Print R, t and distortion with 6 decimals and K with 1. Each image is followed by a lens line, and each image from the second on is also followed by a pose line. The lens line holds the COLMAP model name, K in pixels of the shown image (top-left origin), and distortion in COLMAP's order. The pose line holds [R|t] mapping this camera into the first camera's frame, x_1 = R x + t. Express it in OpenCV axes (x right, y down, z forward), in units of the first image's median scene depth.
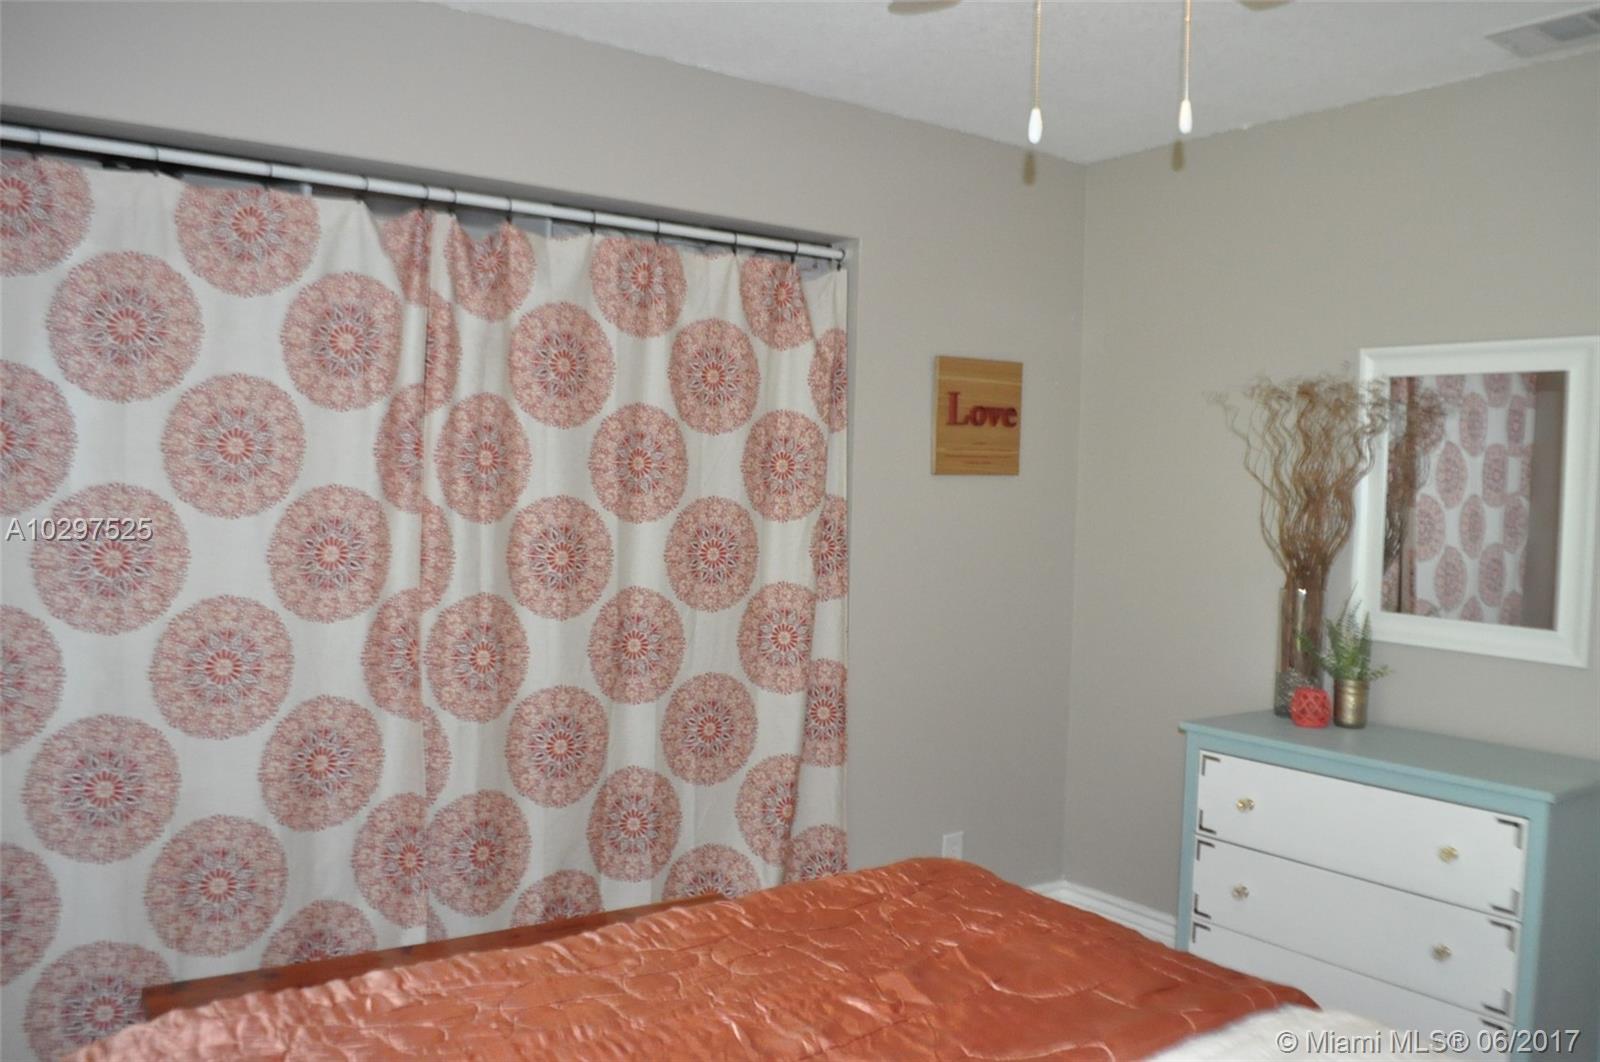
lens RADIAL K [[1272.8, 0, 800.0], [0, 1272.8, 531.0], [0, 0, 1]] dist [-0.071943, 0.006093]
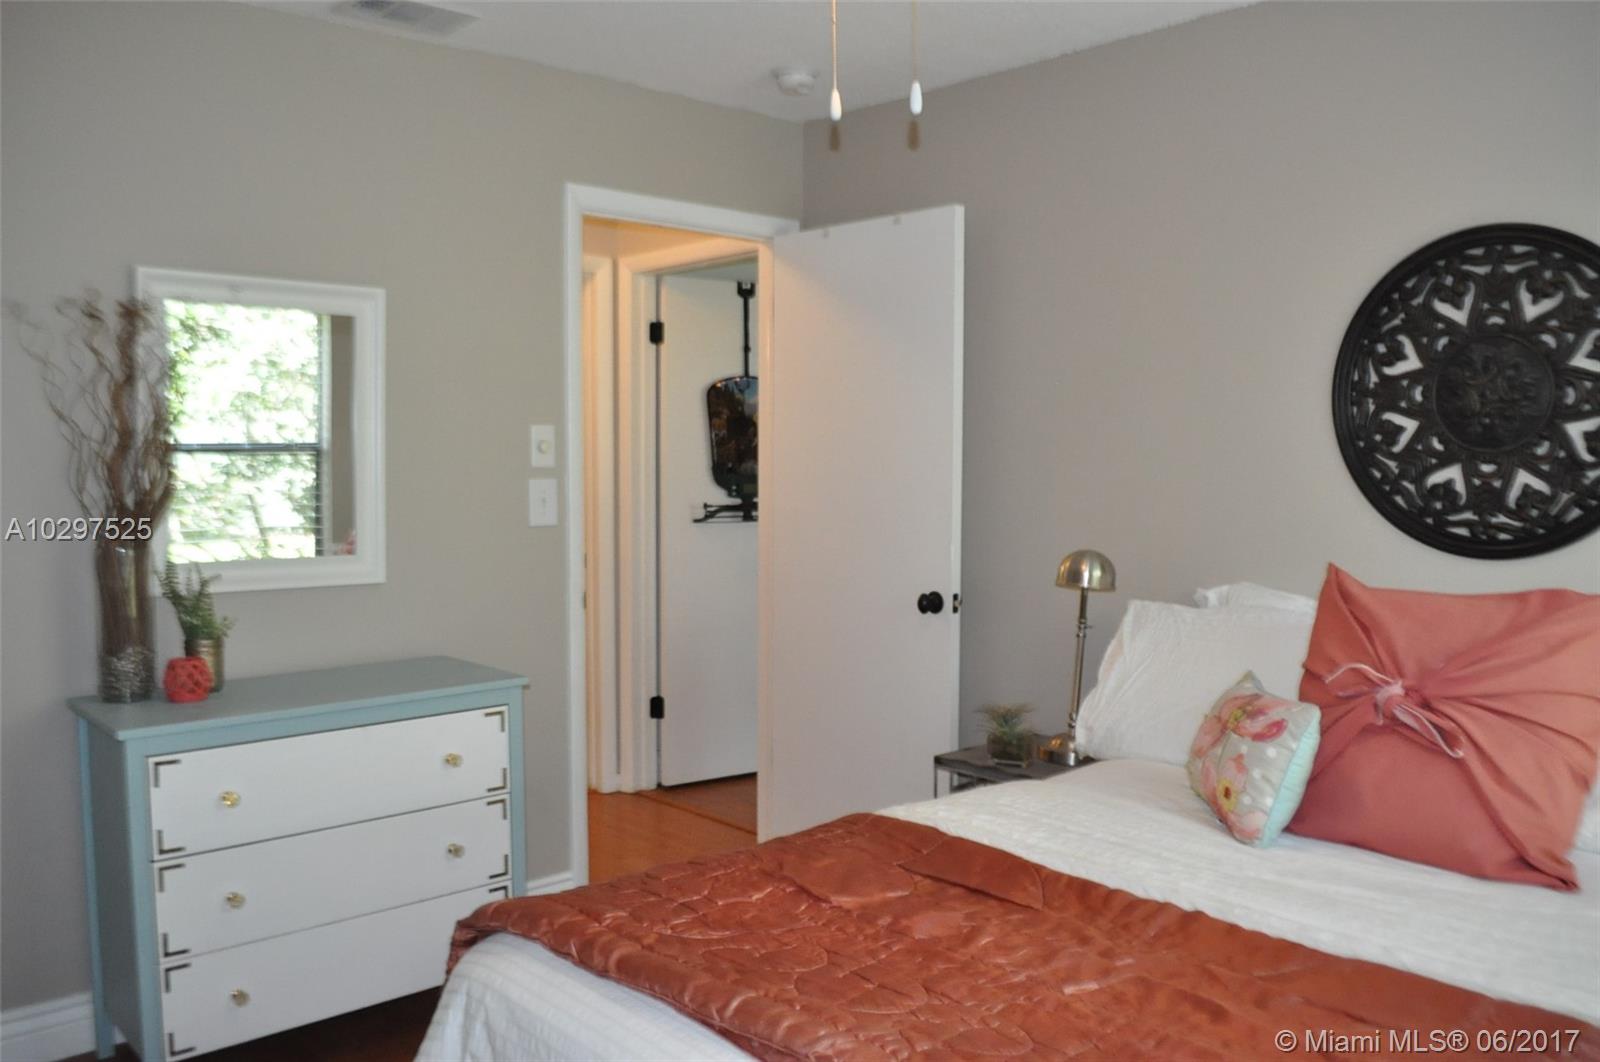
lens RADIAL K [[1272.8, 0, 800.0], [0, 1272.8, 531.0], [0, 0, 1]] dist [-0.071943, 0.006093]
pose [[-0.110608, -0.089057, 0.989866, -0.596071], [0.035799, 0.994974, 0.093517, -0.034210], [-0.993219, 0.045780, -0.106864, 0.802995]]
